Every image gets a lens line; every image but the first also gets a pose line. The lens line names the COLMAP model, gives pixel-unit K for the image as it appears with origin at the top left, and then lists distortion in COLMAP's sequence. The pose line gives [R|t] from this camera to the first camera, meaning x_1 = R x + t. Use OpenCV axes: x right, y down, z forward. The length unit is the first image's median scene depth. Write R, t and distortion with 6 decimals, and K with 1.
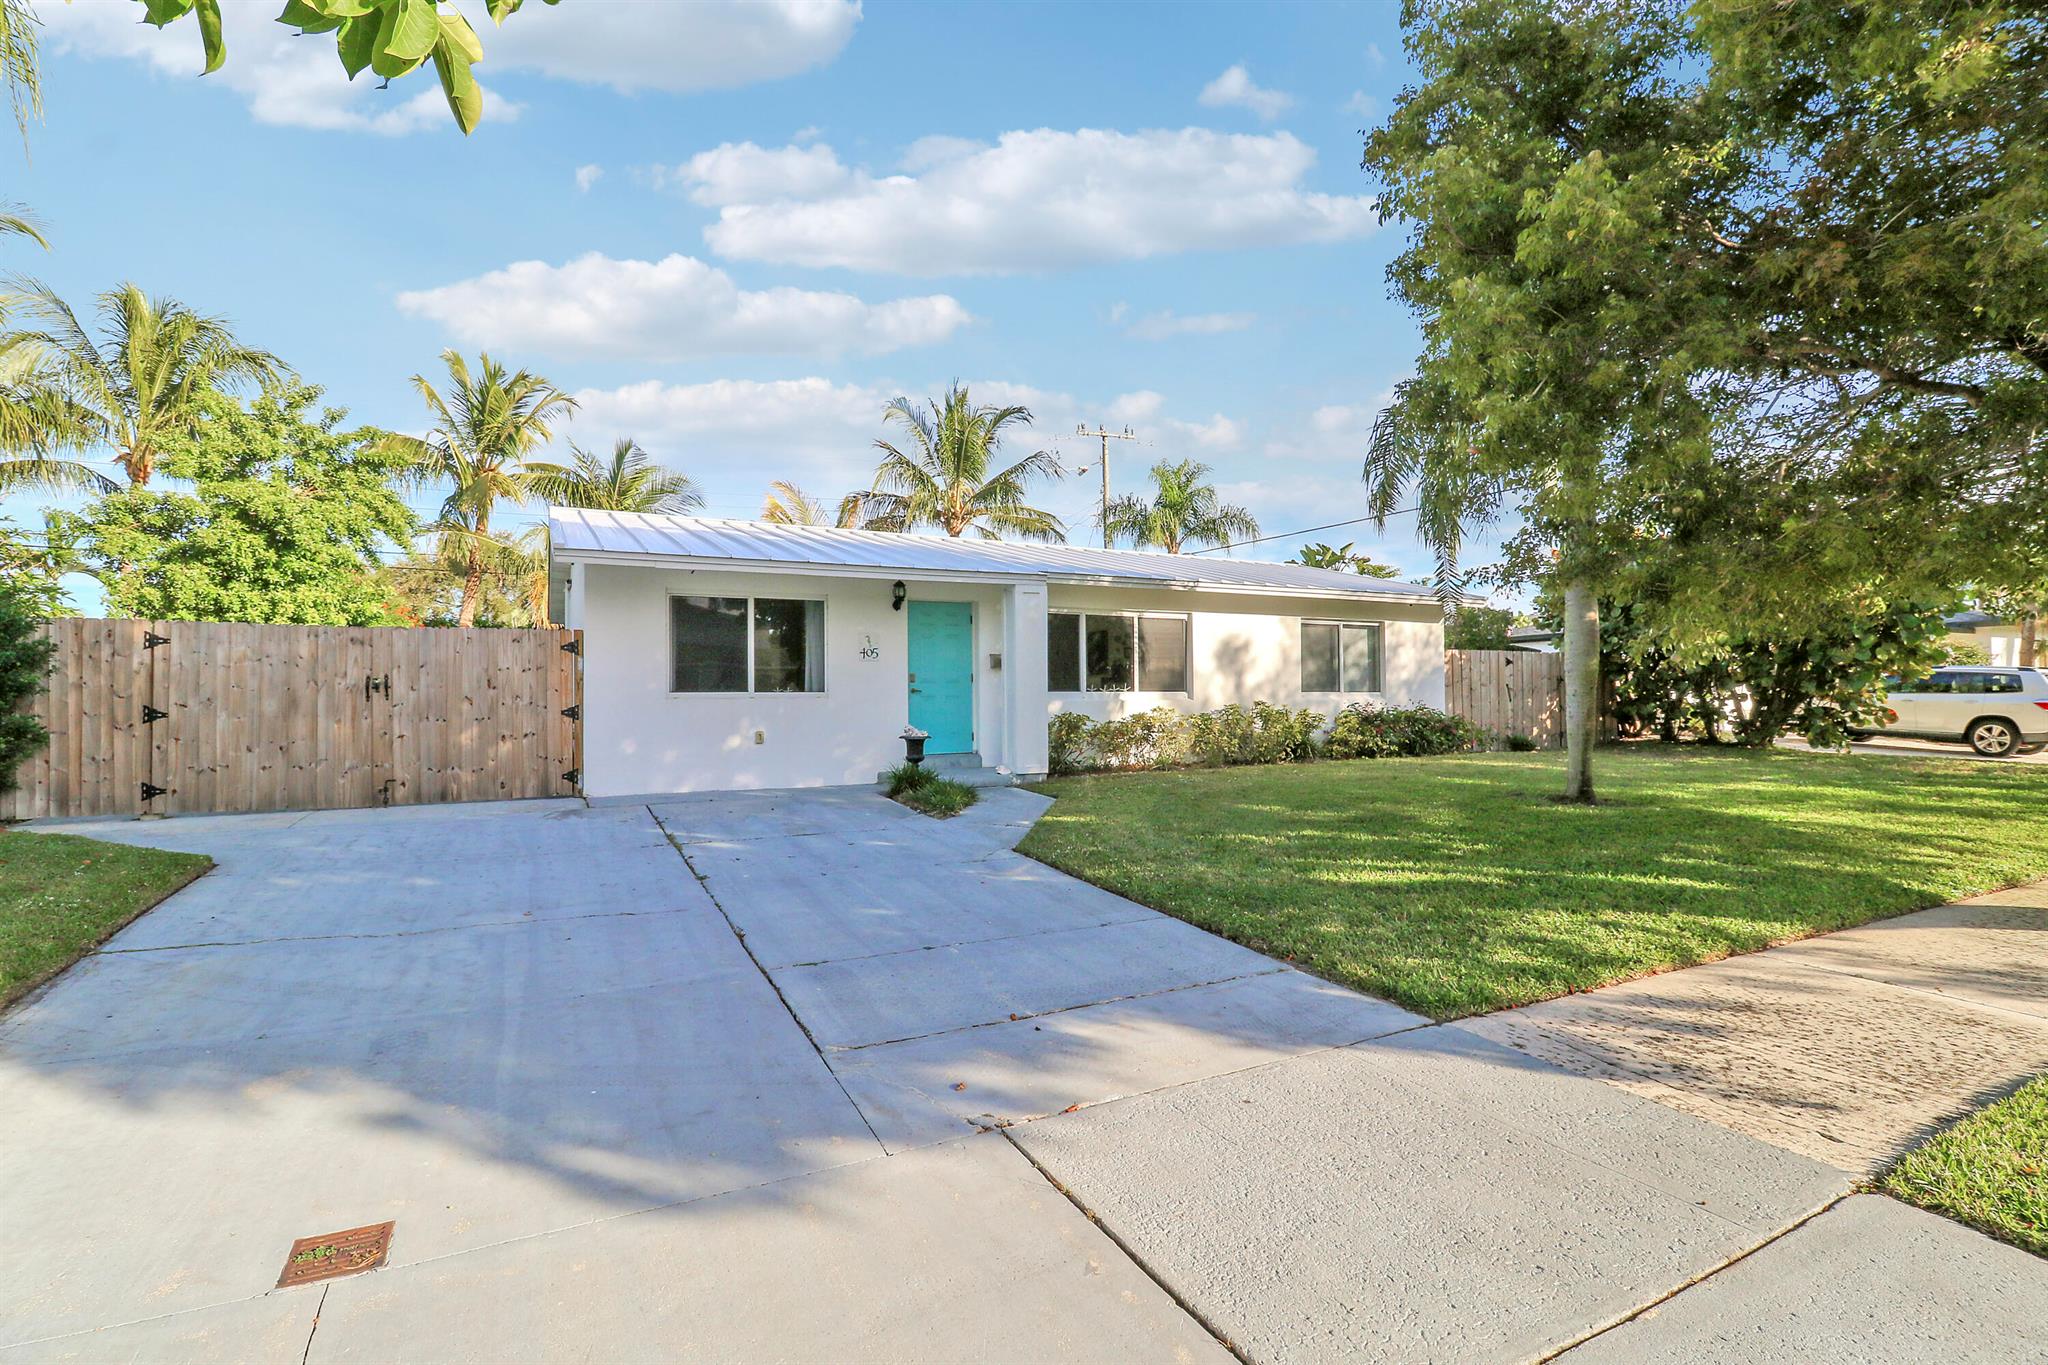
lens RADIAL K [[956.7, 0, 1035.1], [0, 956.7, 692.9], [0, 0, 1]] dist [-0.000458, -0.013546]
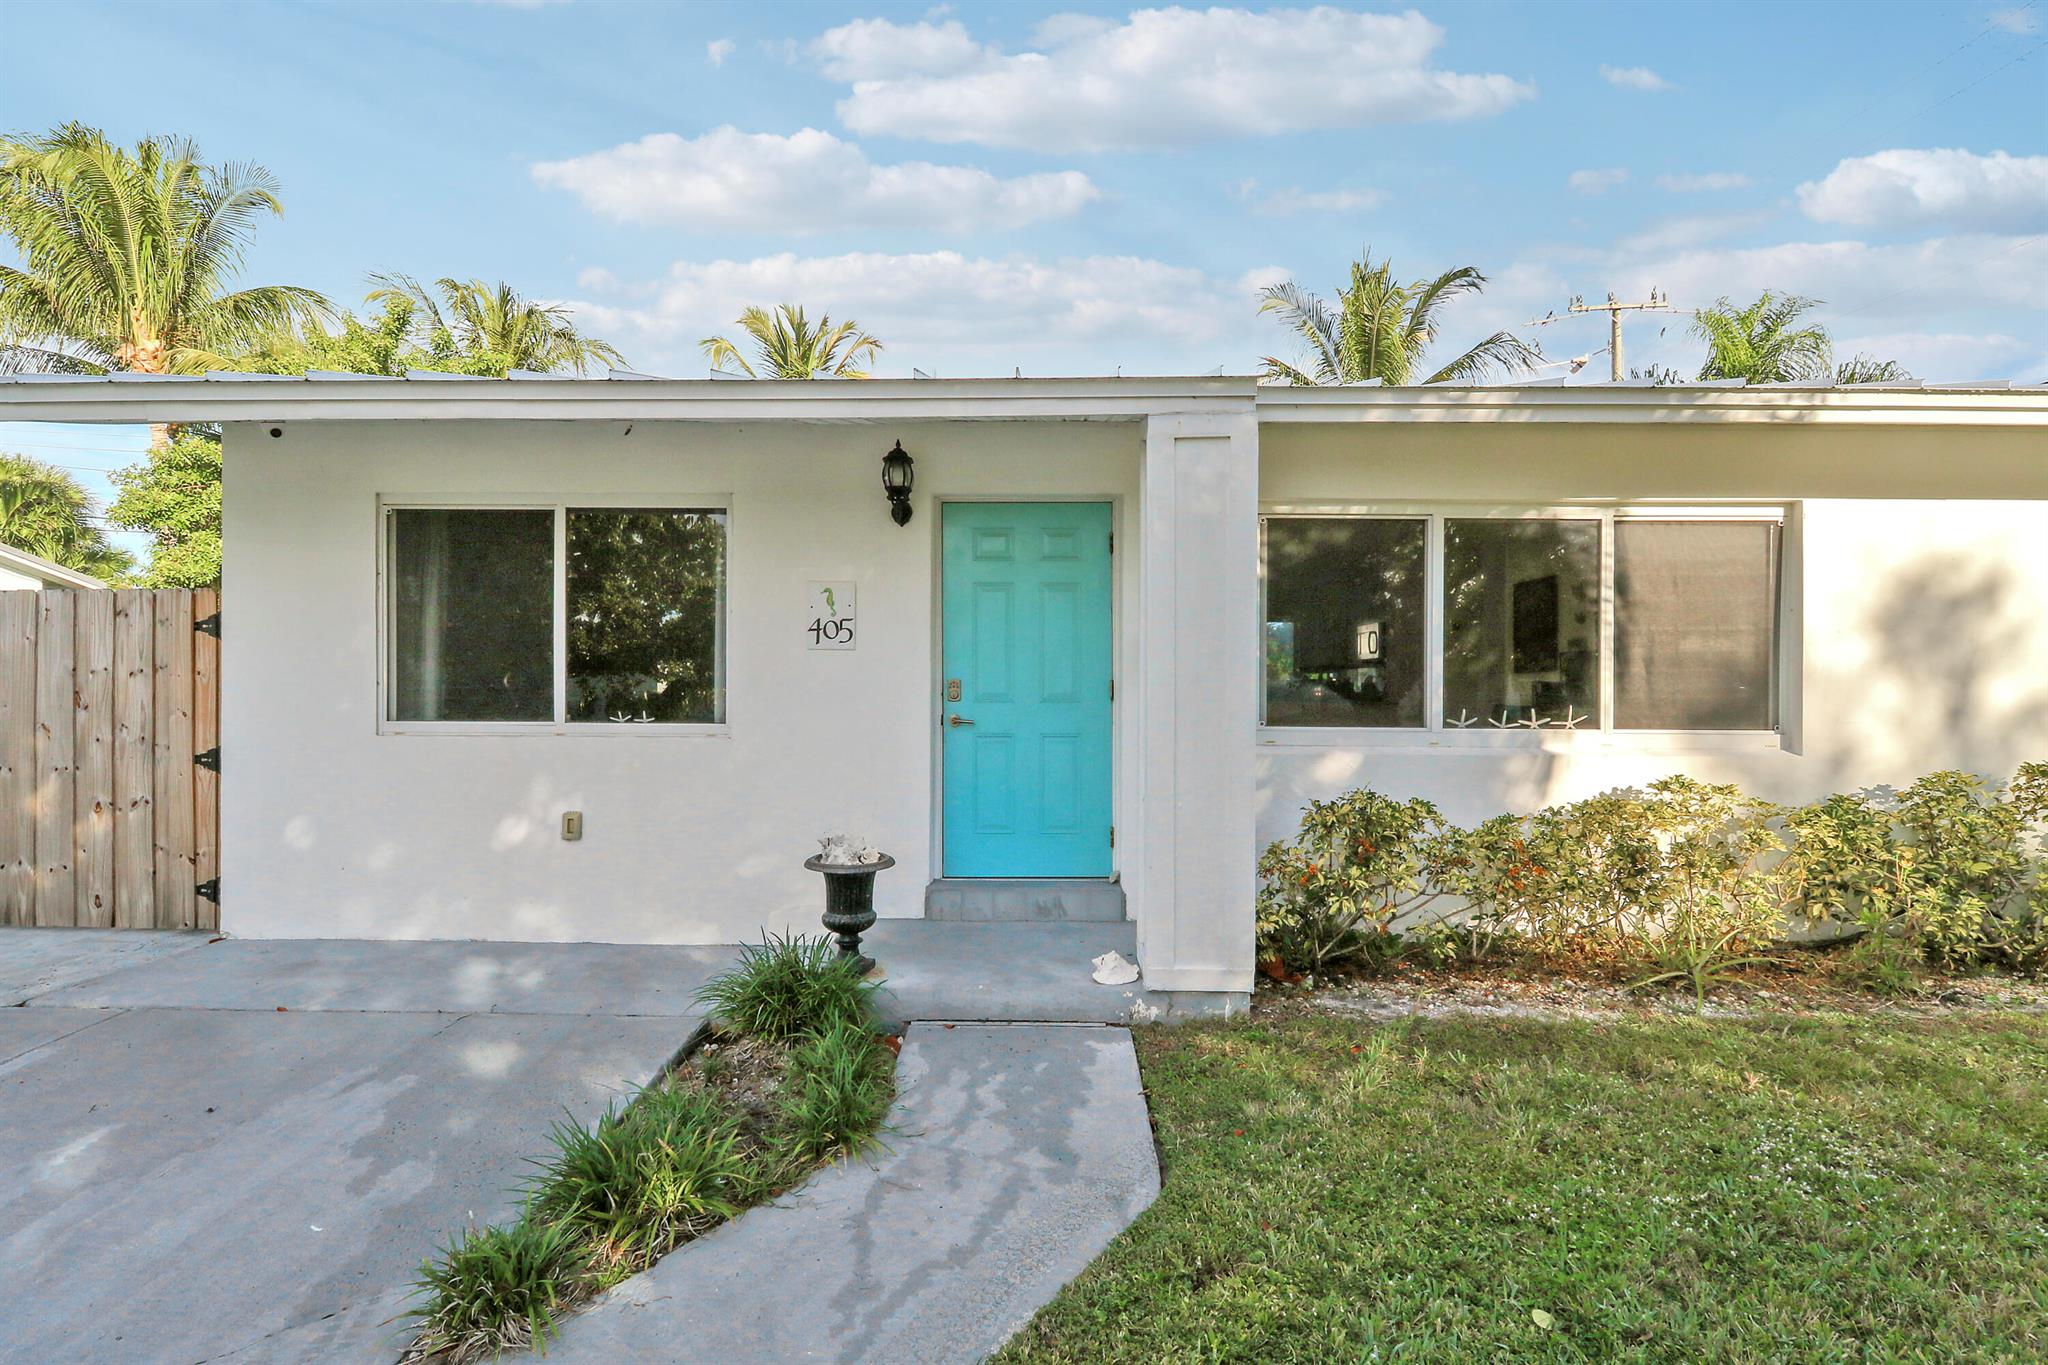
lens RADIAL K [[901.3, 0, 1079.7], [0, 901.3, 681.9], [0, 0, 1]] dist [-0.002149, -0.000332]
pose [[0.883926, 0.012568, -0.467457, 0.097136], [-0.008752, 0.999908, 0.010333, -0.022453], [0.467544, -0.005043, 0.883955, 0.659901]]
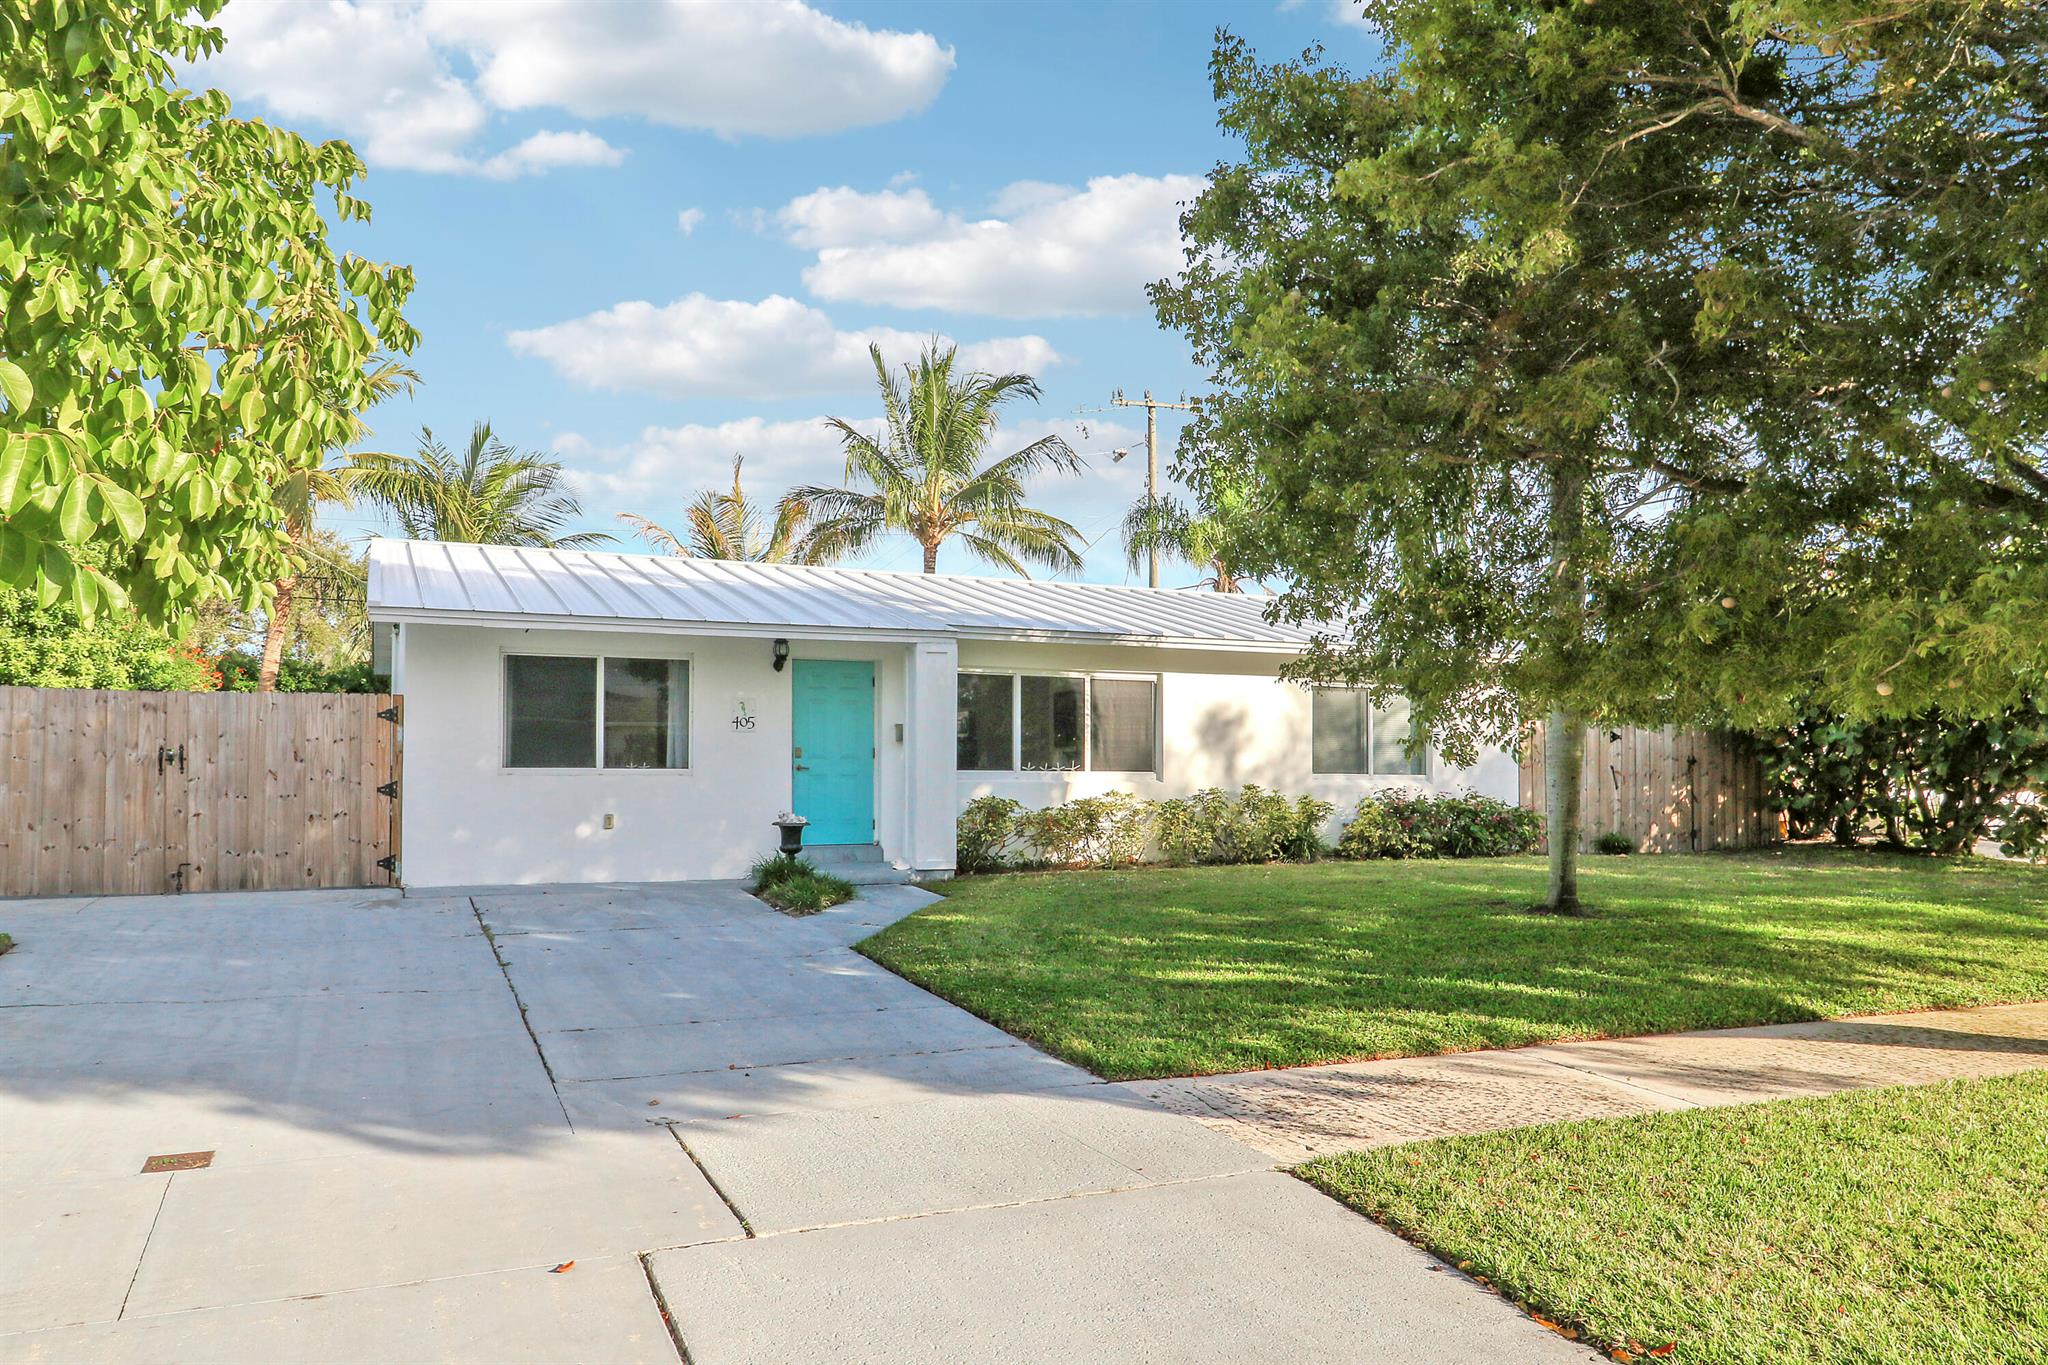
lens RADIAL K [[1476.1, 0, 1072.3], [0, 1476.1, 763.2], [0, 0, 1]] dist [0.004056, -0.003498]
pose [[0.999123, 0.012667, -0.039906, 0.154989], [-0.012555, 0.999917, 0.003051, -0.012850], [0.039941, -0.002547, 0.999199, -0.259904]]
